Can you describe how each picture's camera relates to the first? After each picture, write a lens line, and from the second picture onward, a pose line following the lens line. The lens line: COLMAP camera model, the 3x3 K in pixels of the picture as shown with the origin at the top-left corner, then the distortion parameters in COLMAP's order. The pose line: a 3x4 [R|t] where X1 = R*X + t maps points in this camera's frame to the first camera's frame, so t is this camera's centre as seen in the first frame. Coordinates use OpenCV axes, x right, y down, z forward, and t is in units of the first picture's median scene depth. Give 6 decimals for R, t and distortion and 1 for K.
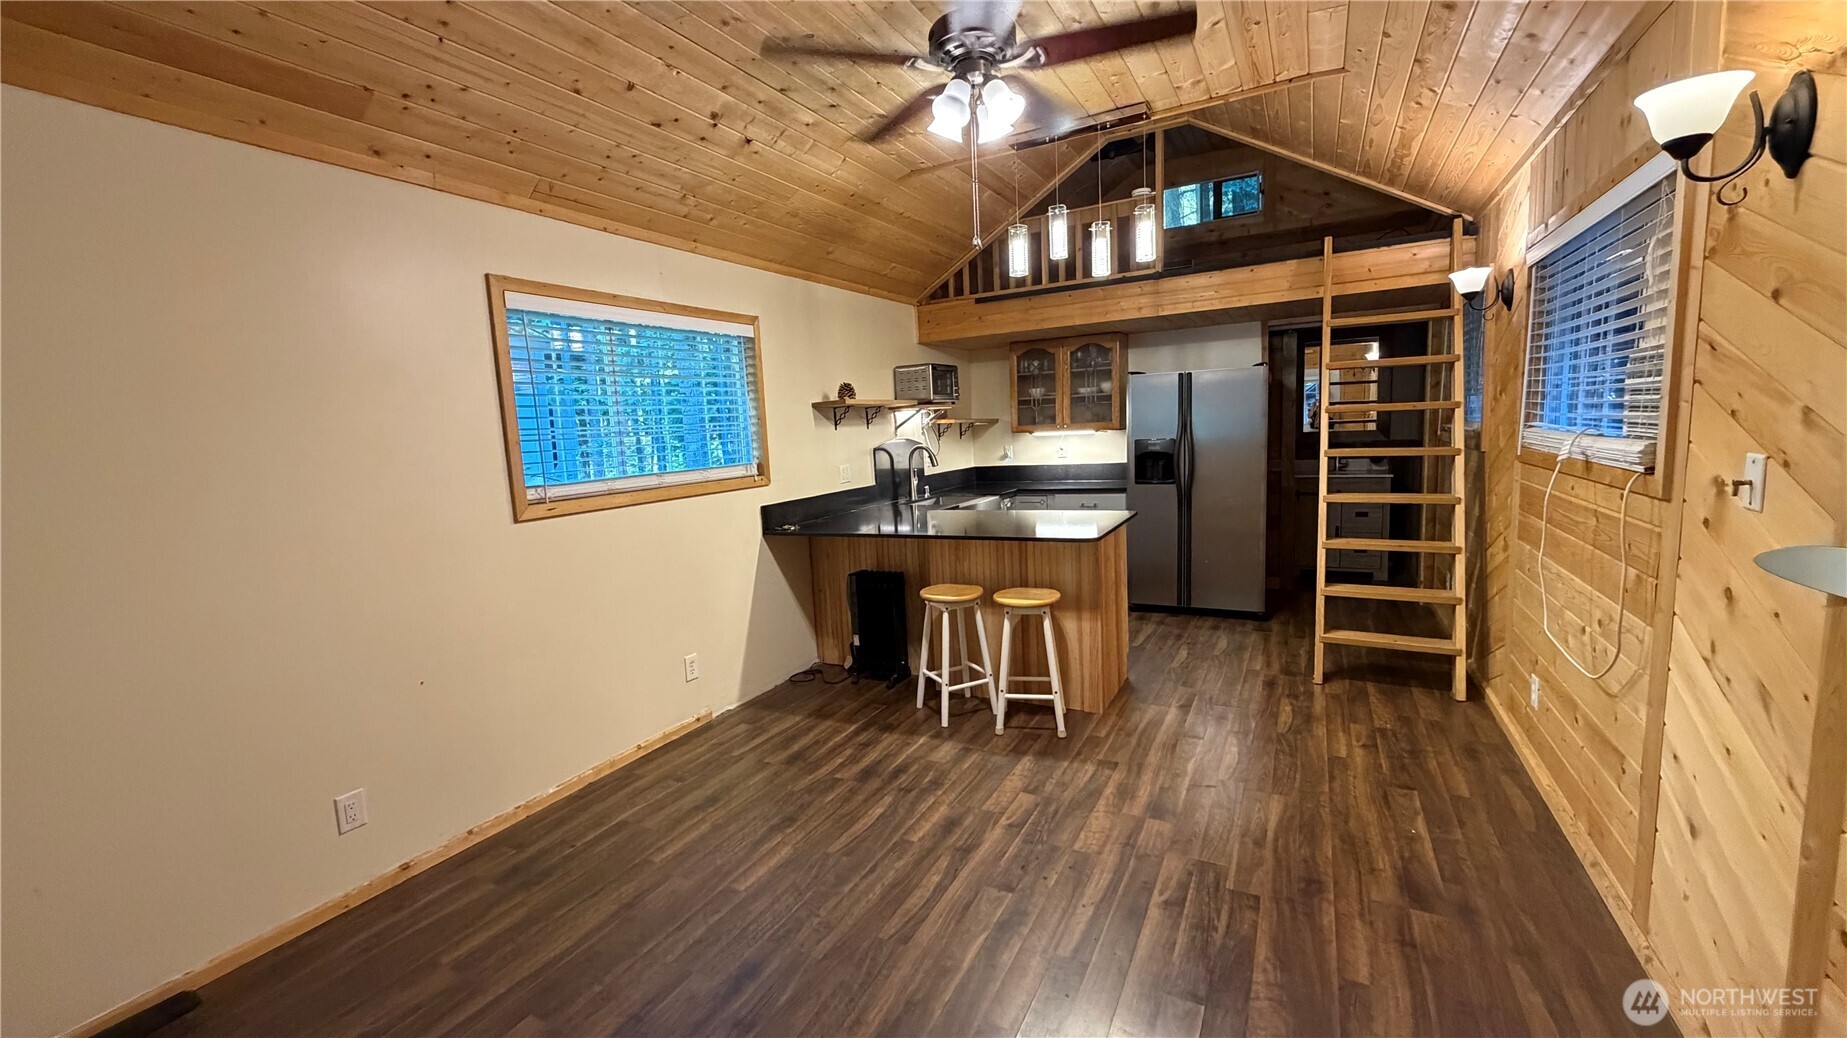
lens RADIAL K [[733.6, 0, 909.7], [0, 733.6, 518.3], [0, 0, 1]] dist [0.000840, -0.000545]
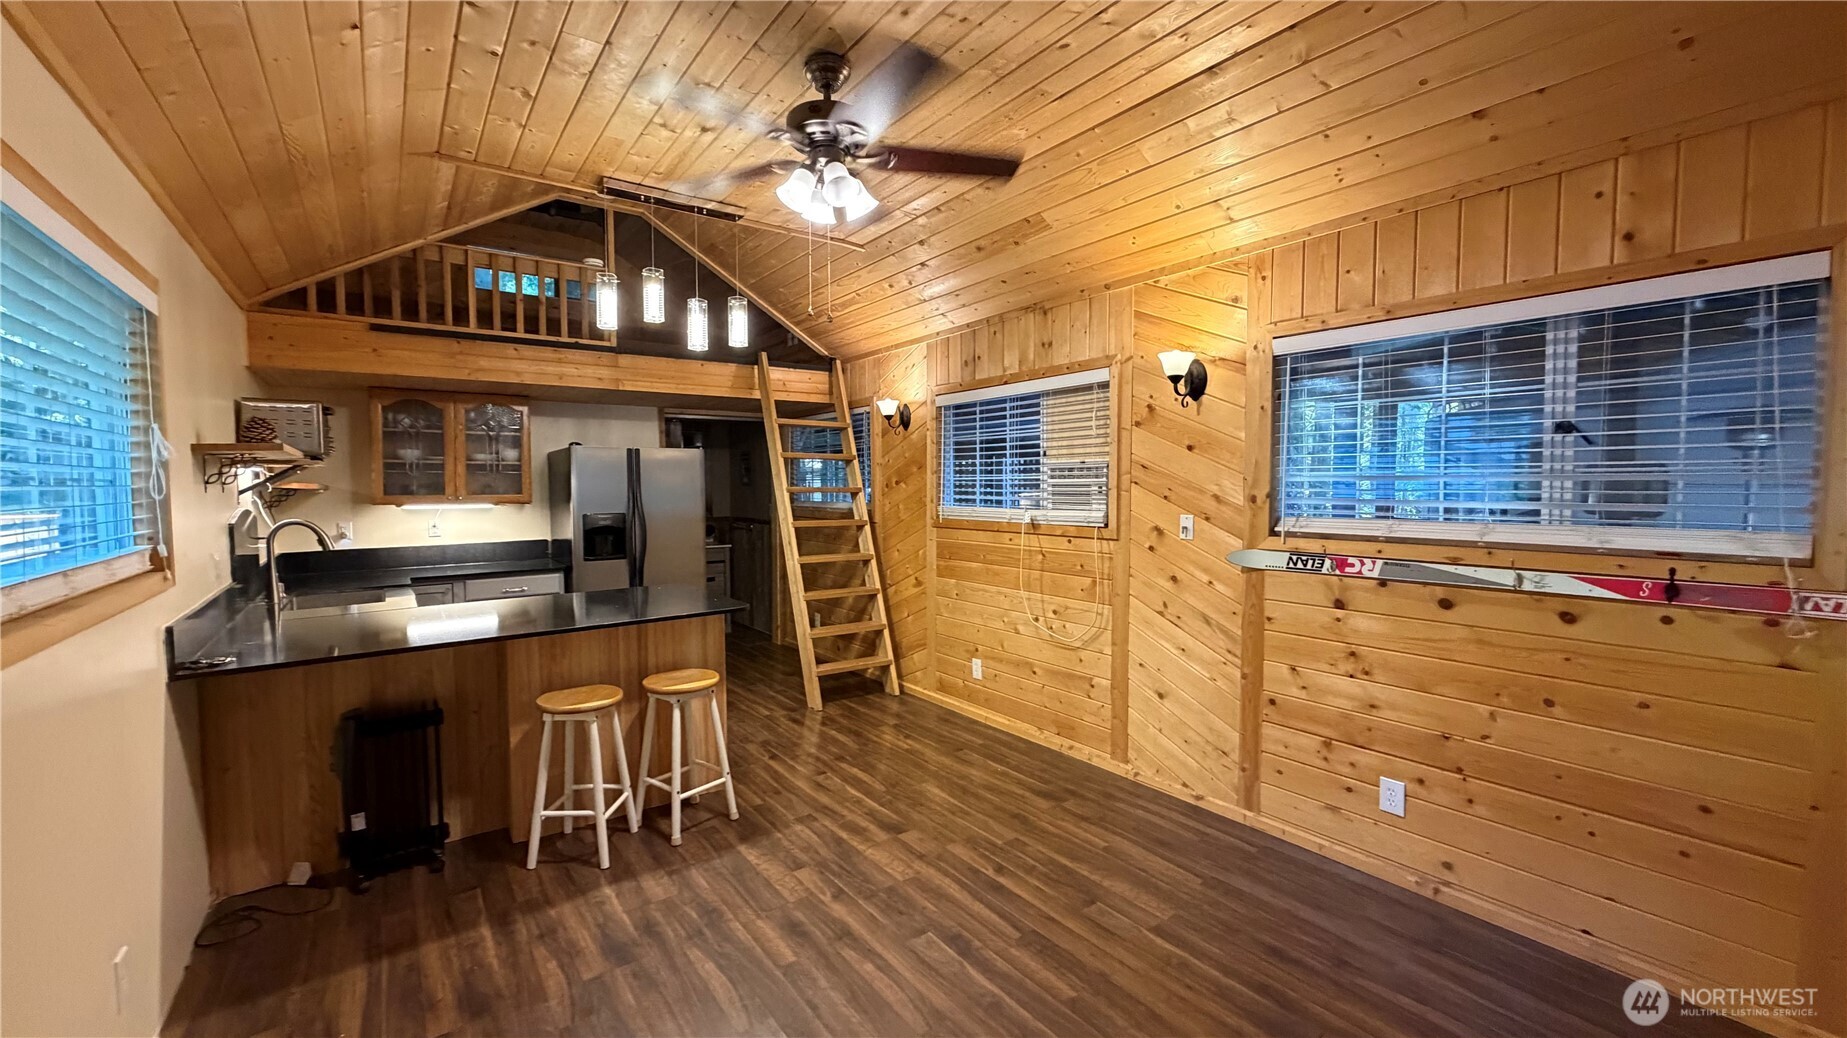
lens RADIAL K [[733.6, 0, 916.5], [0, 733.6, 520.4], [0, 0, 1]] dist [0.000840, -0.000545]
pose [[0.429222, 0.000679, 0.903199, -0.594897], [0.098674, 0.993979, -0.047640, -0.020751], [-0.897793, 0.109570, 0.426571, 0.362784]]
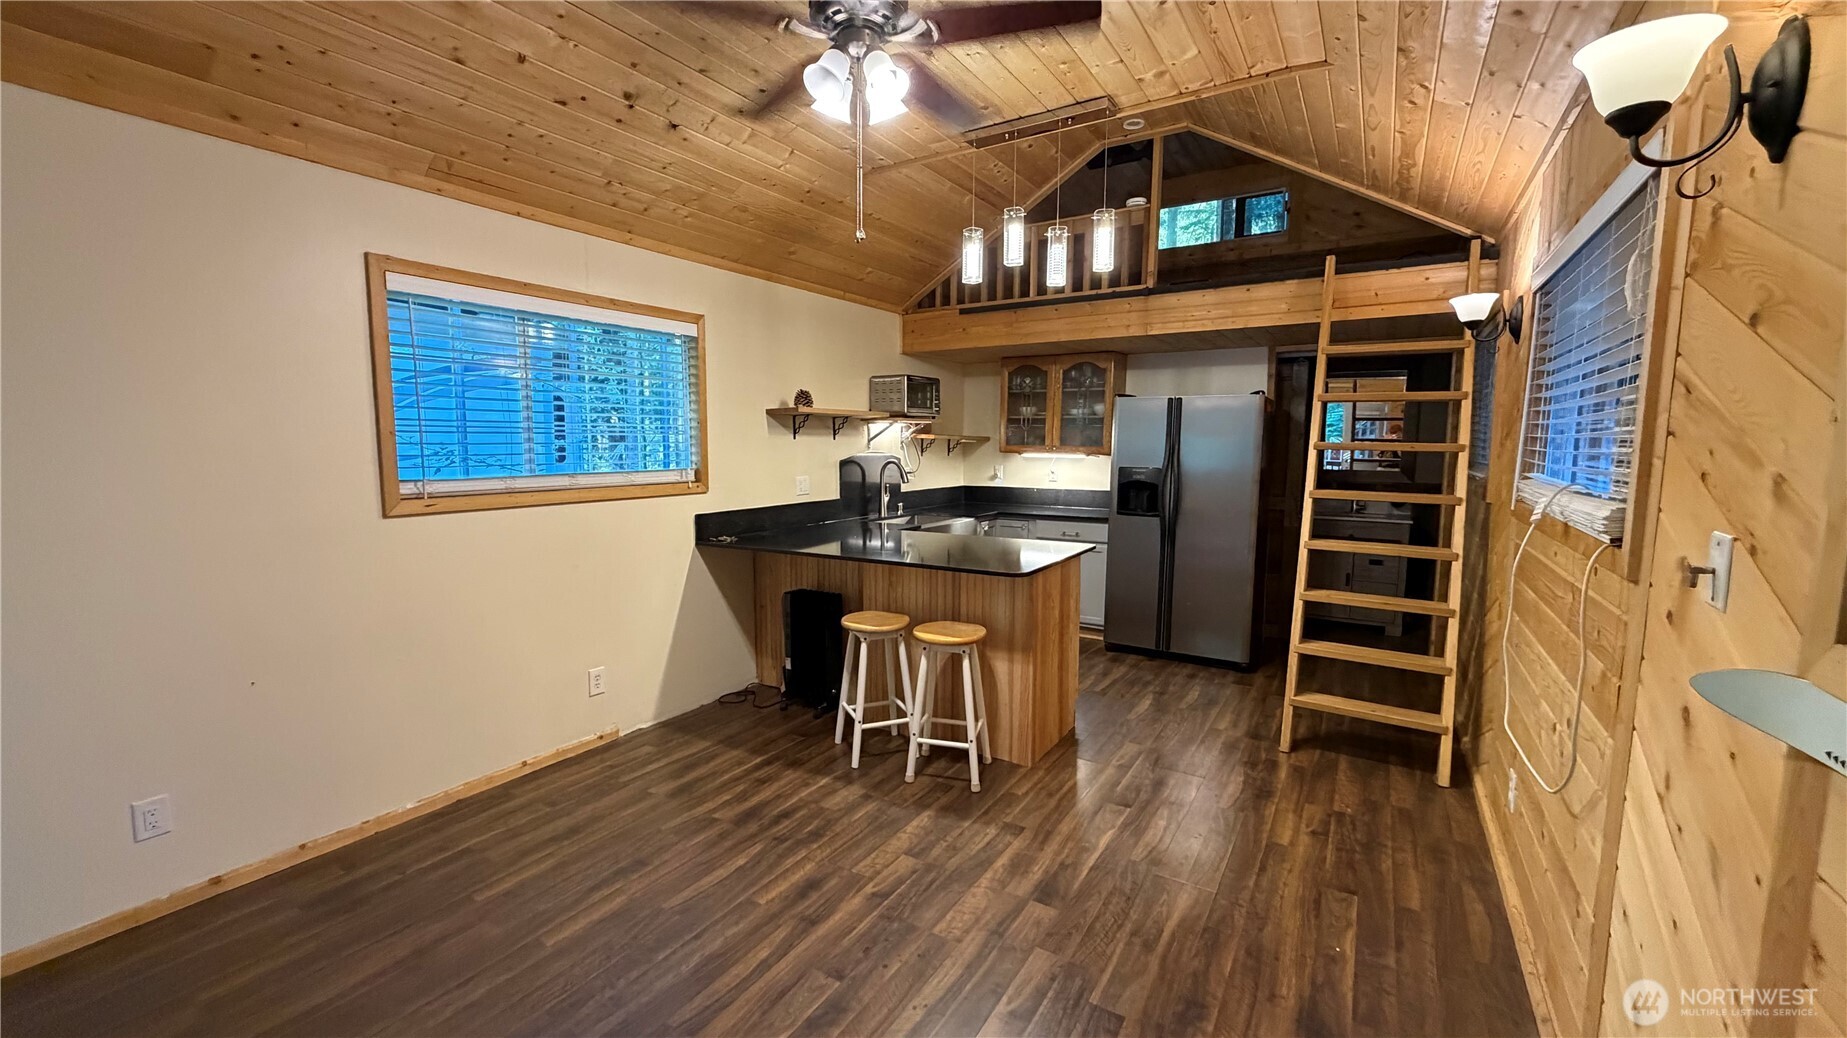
lens RADIAL K [[733.6, 0, 909.8], [0, 733.6, 518.2], [0, 0, 1]] dist [0.000840, -0.000545]
pose [[0.996152, 0.061116, -0.062815, 0.175542], [-0.062230, 0.997935, -0.015924, -0.018386], [0.061712, 0.019772, 0.997898, 0.095439]]
